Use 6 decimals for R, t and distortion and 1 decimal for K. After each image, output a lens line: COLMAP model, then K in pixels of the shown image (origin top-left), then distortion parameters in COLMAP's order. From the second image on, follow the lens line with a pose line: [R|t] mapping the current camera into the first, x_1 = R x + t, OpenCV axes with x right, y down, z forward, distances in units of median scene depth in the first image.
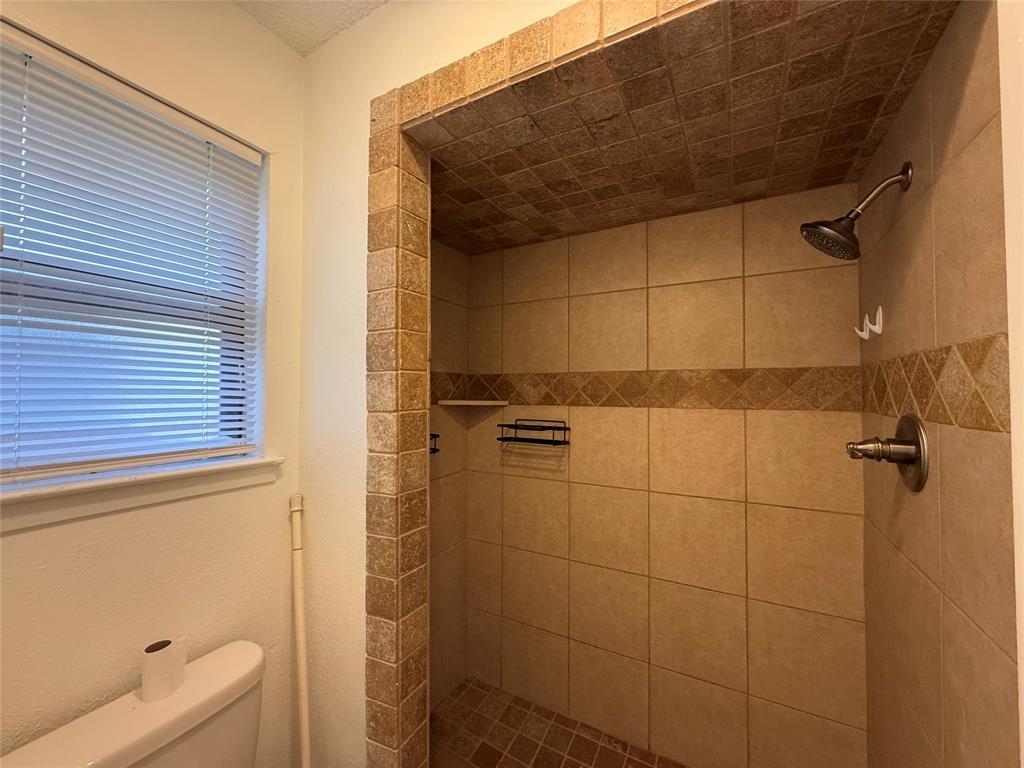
lens RADIAL K [[408.6, 0, 513.6], [0, 408.6, 385.8], [0, 0, 1]] dist [-0.001513, 0.000830]
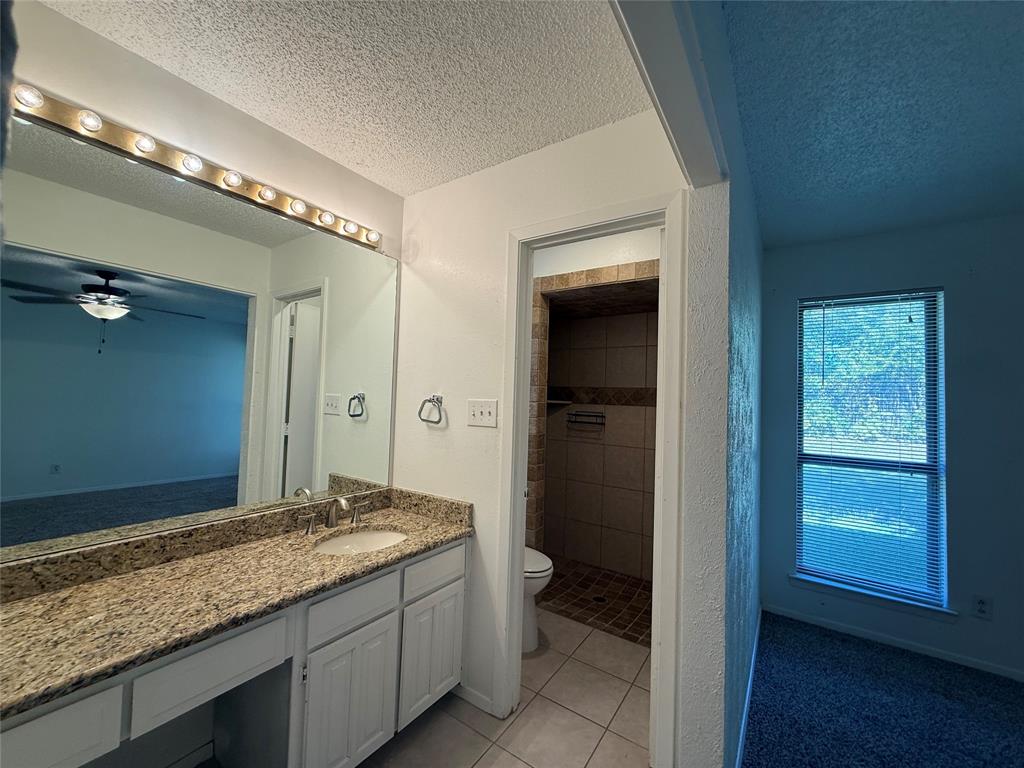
lens RADIAL K [[408.6, 0, 512.6], [0, 408.6, 383.5], [0, 0, 1]] dist [-0.001513, 0.000830]
pose [[0.995123, 0.028533, -0.094424, -0.148954], [-0.030495, 0.999347, -0.019403, 0.000430], [0.093808, 0.022188, 0.995343, -1.208681]]
